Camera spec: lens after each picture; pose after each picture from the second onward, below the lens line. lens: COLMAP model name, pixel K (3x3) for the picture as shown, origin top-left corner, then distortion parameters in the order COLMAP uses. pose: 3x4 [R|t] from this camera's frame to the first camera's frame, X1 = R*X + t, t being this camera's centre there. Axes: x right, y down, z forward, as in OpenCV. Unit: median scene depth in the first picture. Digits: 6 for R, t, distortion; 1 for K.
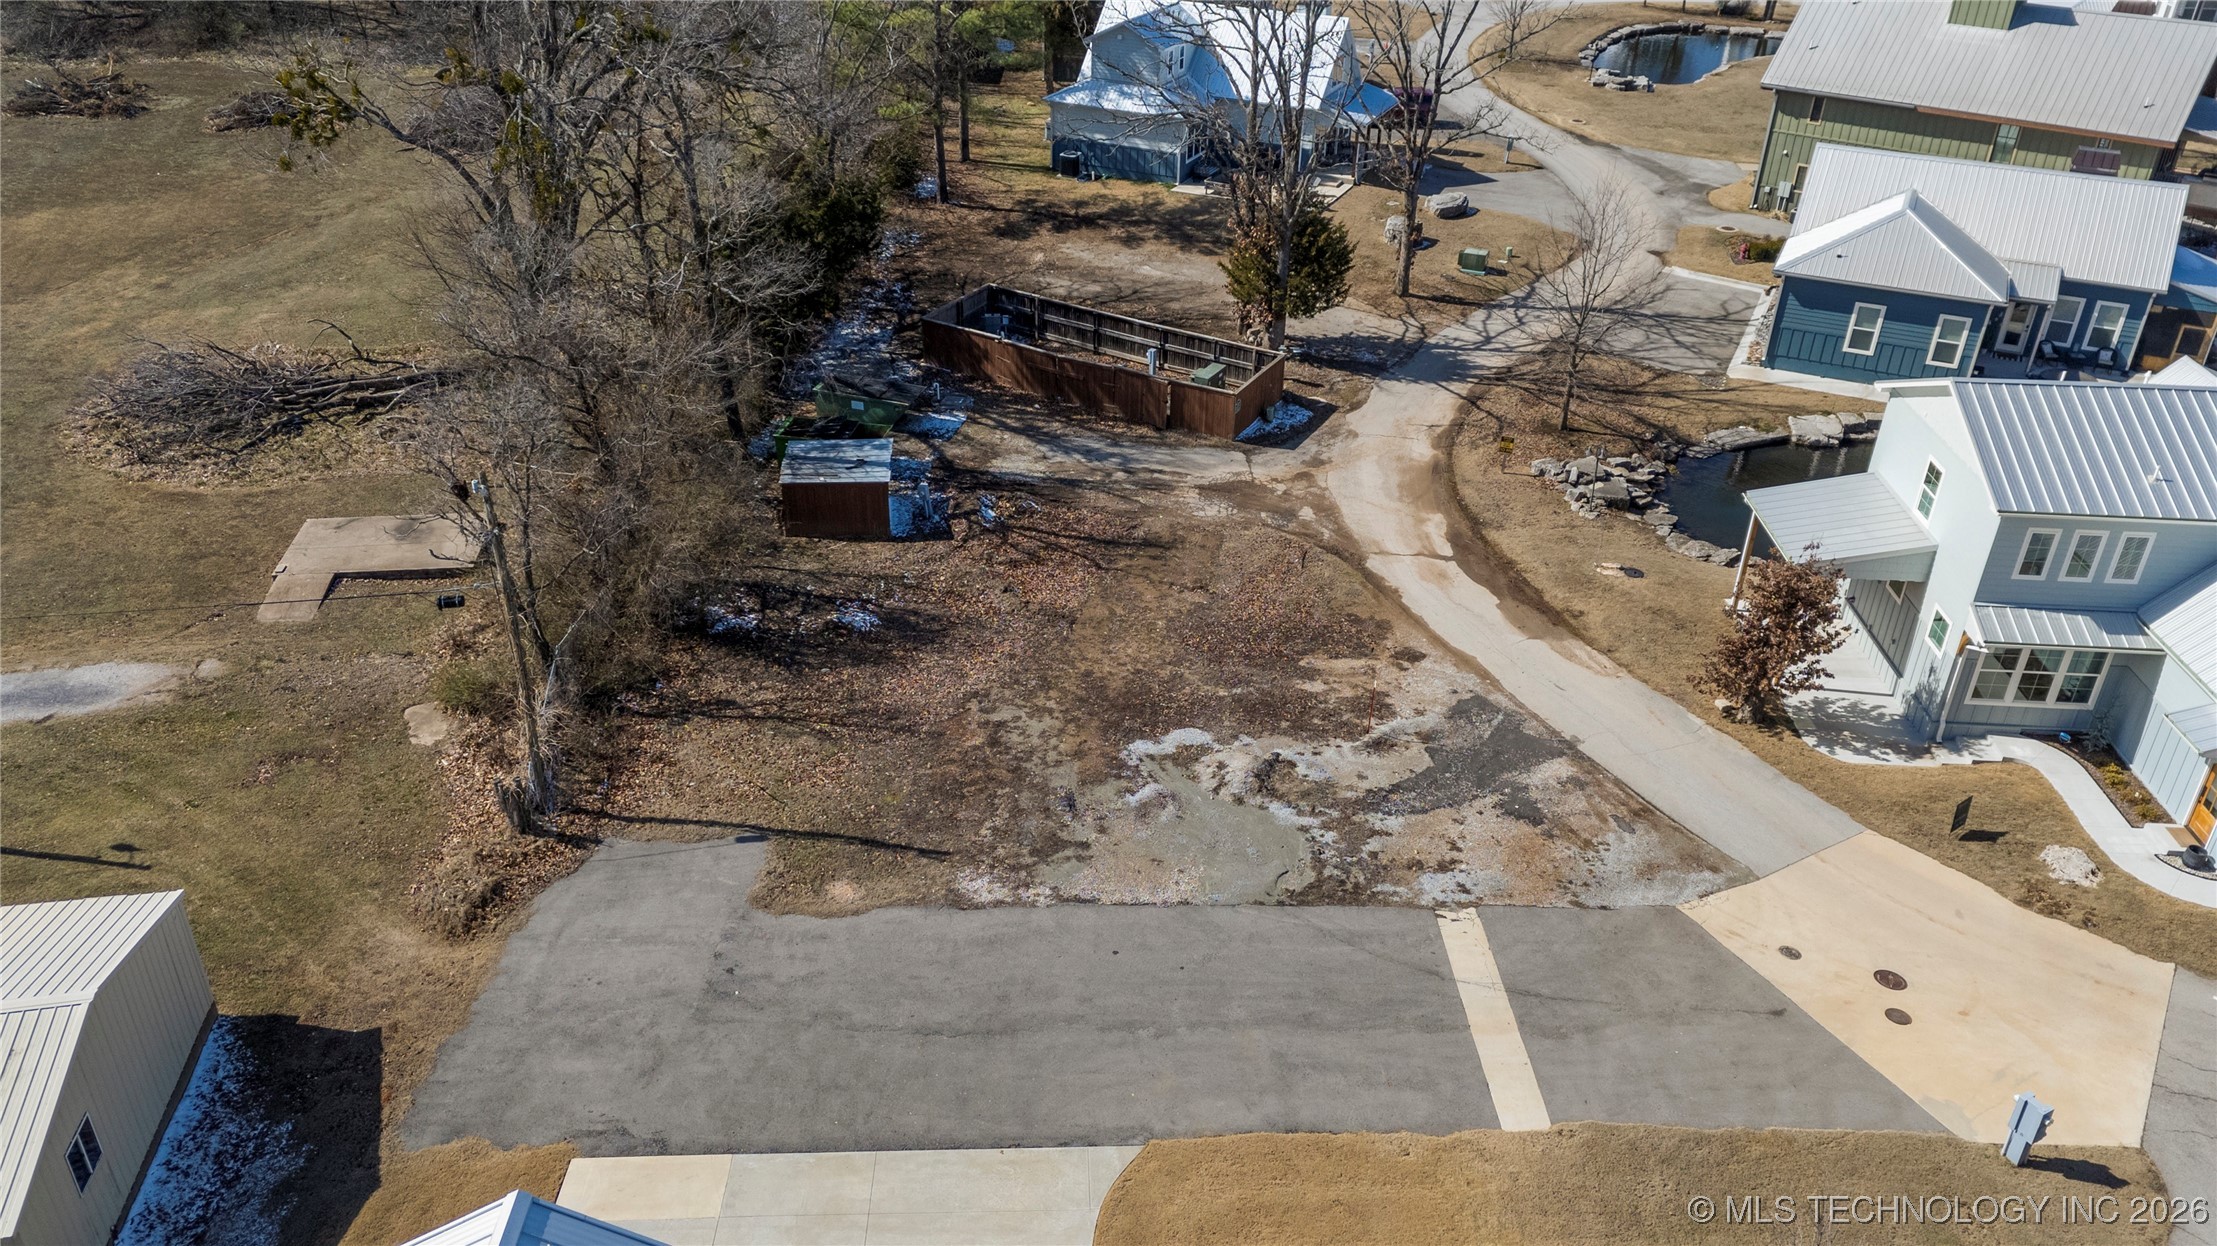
lens RADIAL K [[1625.3, 0, 1108.5], [0, 1625.3, 623.0], [0, 0, 1]] dist [0.079839, -0.071518]
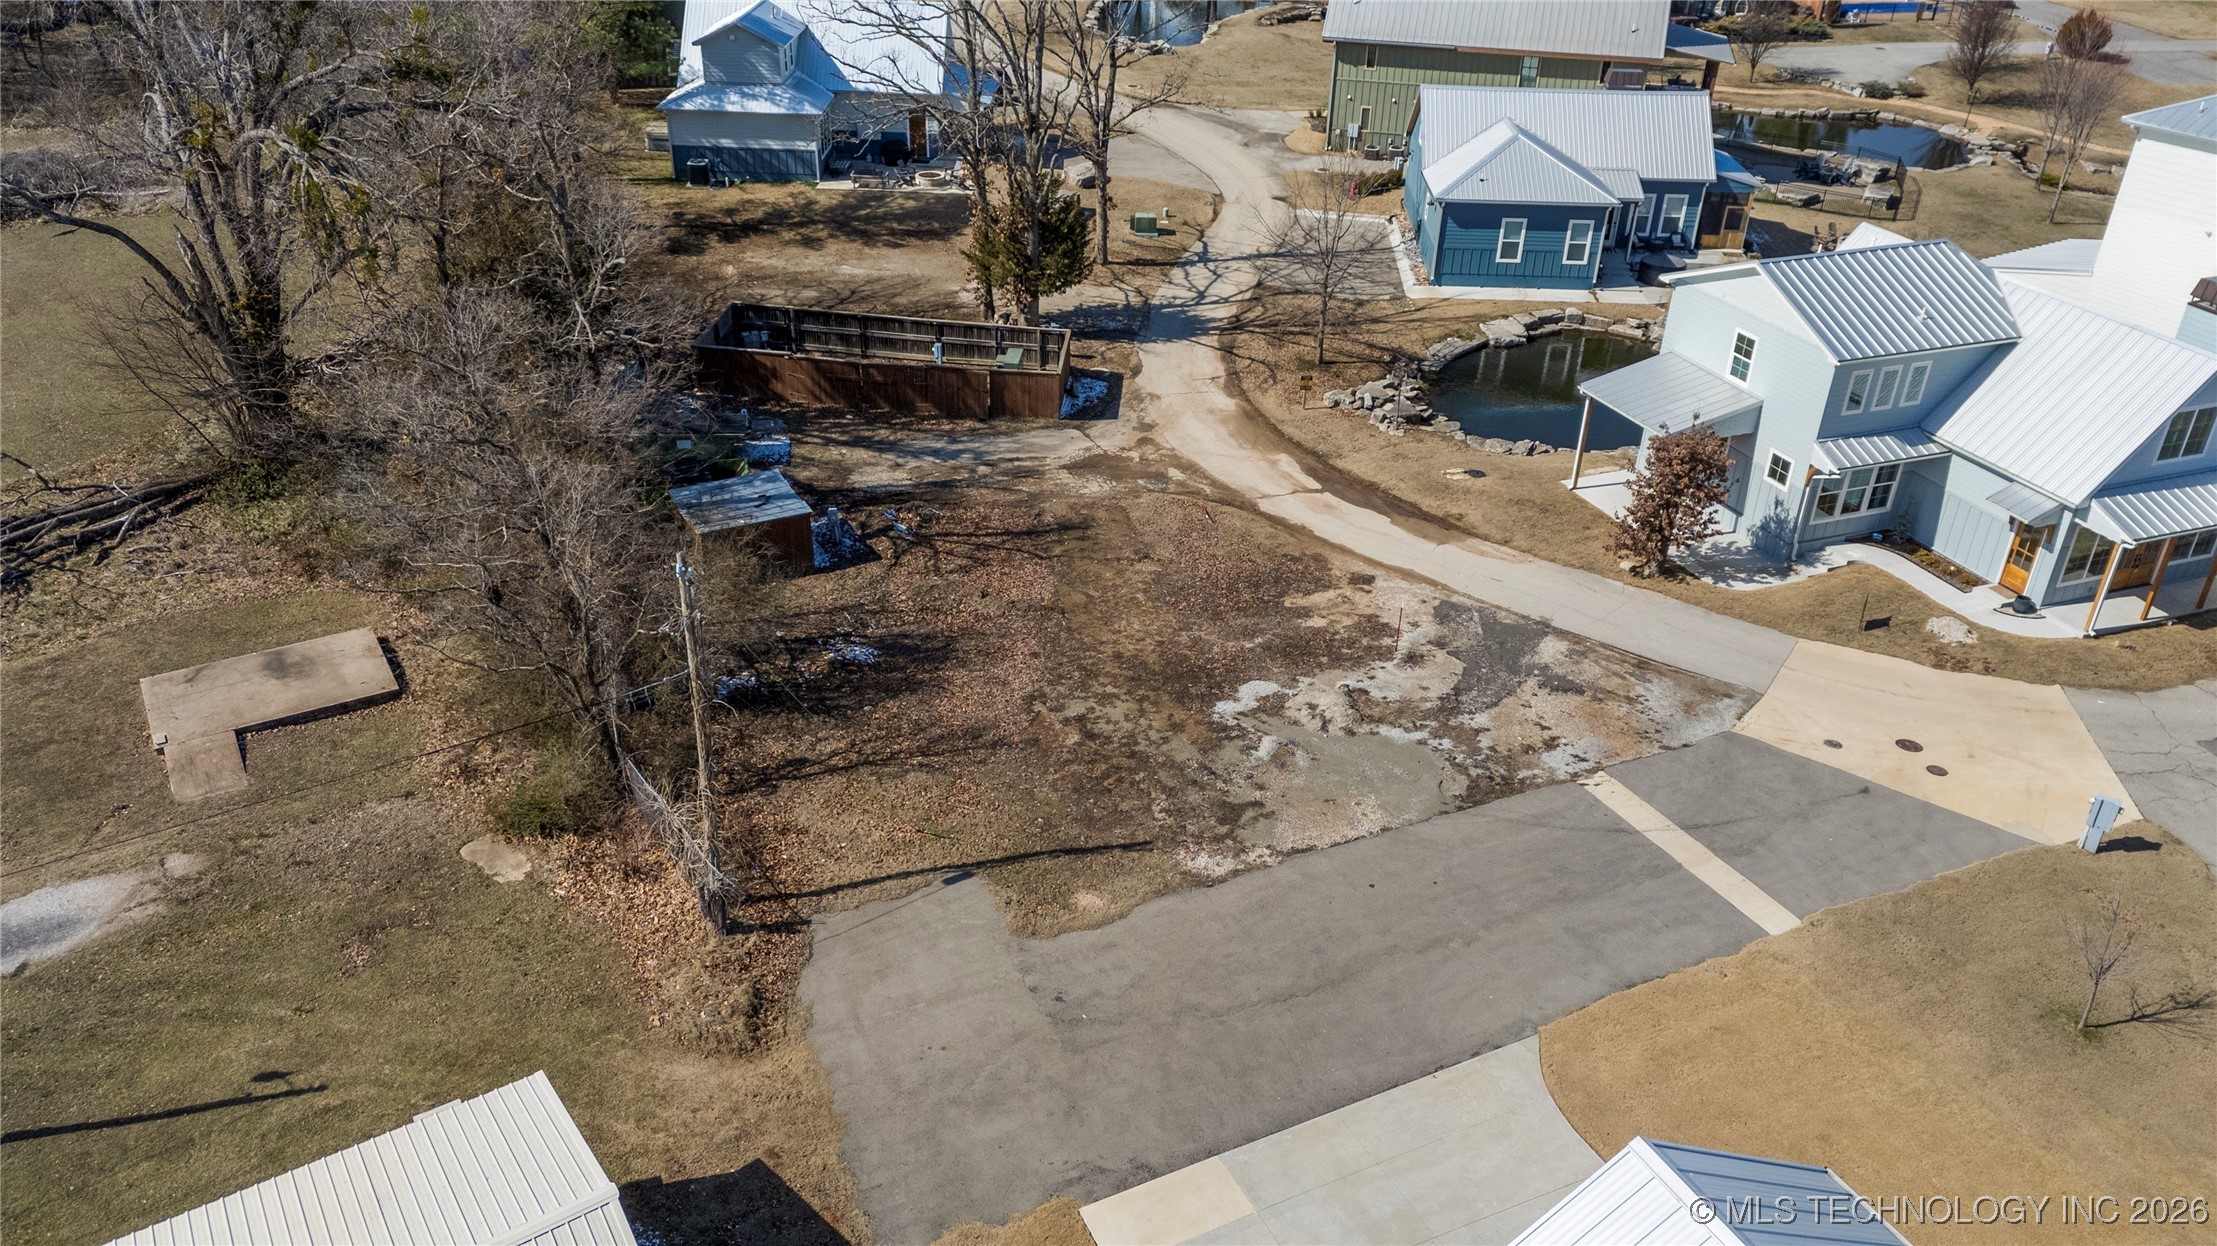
lens RADIAL K [[1625.3, 0, 1108.5], [0, 1625.3, 623.0], [0, 0, 1]] dist [0.079839, -0.071518]
pose [[0.915730, -0.201957, 0.347349, -0.357380], [0.198528, 0.979023, 0.045838, -0.035229], [-0.349320, 0.026983, 0.936615, 0.044276]]
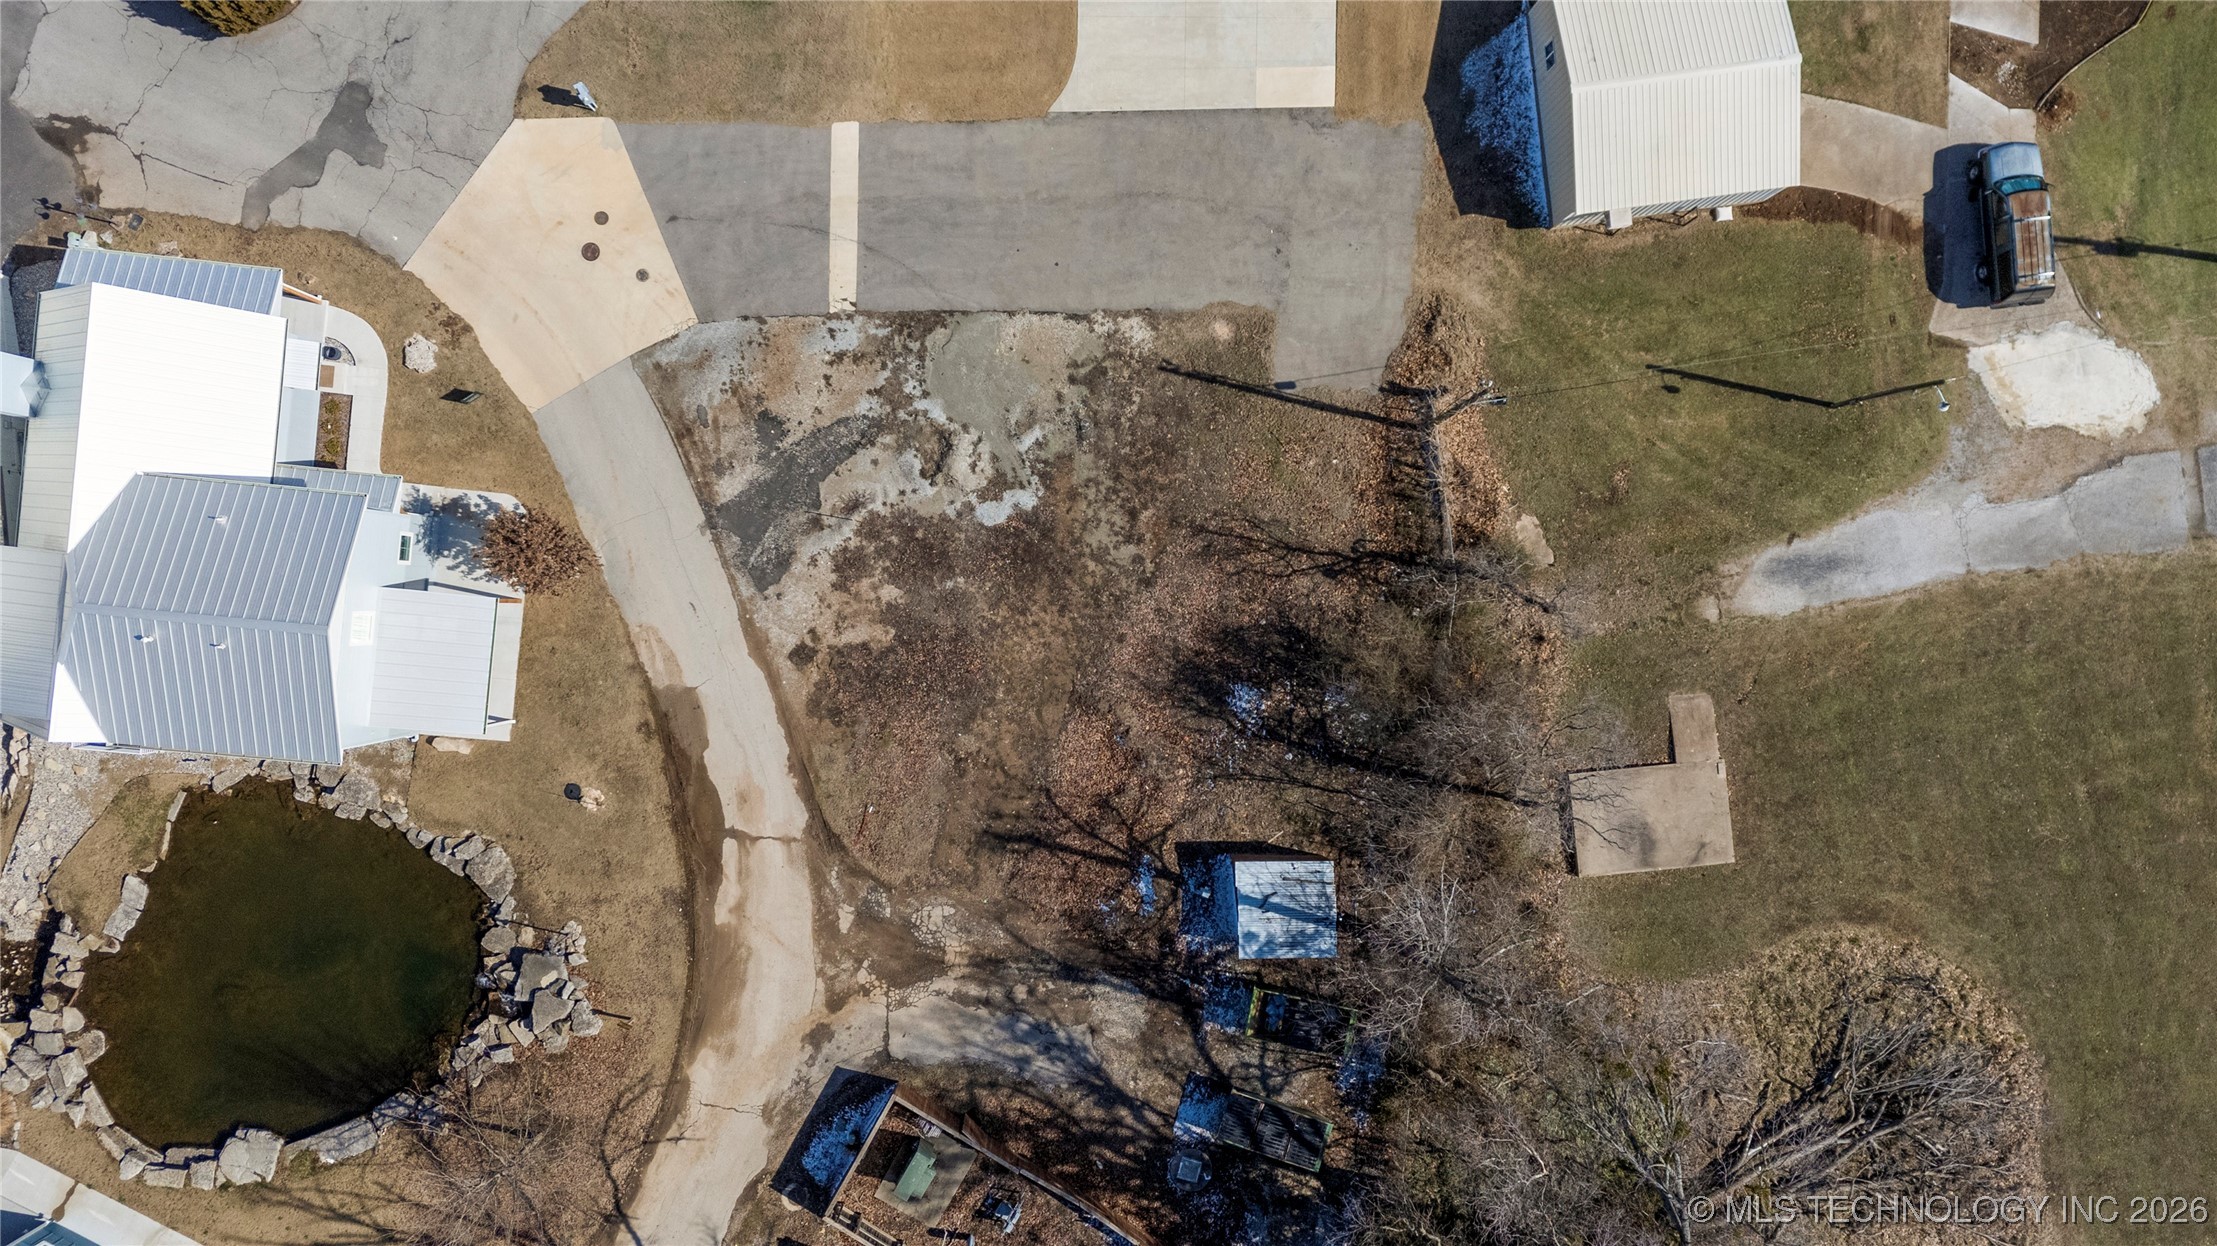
lens RADIAL K [[1625.3, 0, 1108.5], [0, 1625.3, 623.0], [0, 0, 1]] dist [0.079839, -0.071518]
pose [[-0.997729, -0.040314, -0.053952, 0.019778], [-0.026126, -0.506683, 0.861737, -1.060446], [-0.062077, 0.861189, 0.504479, 0.340263]]
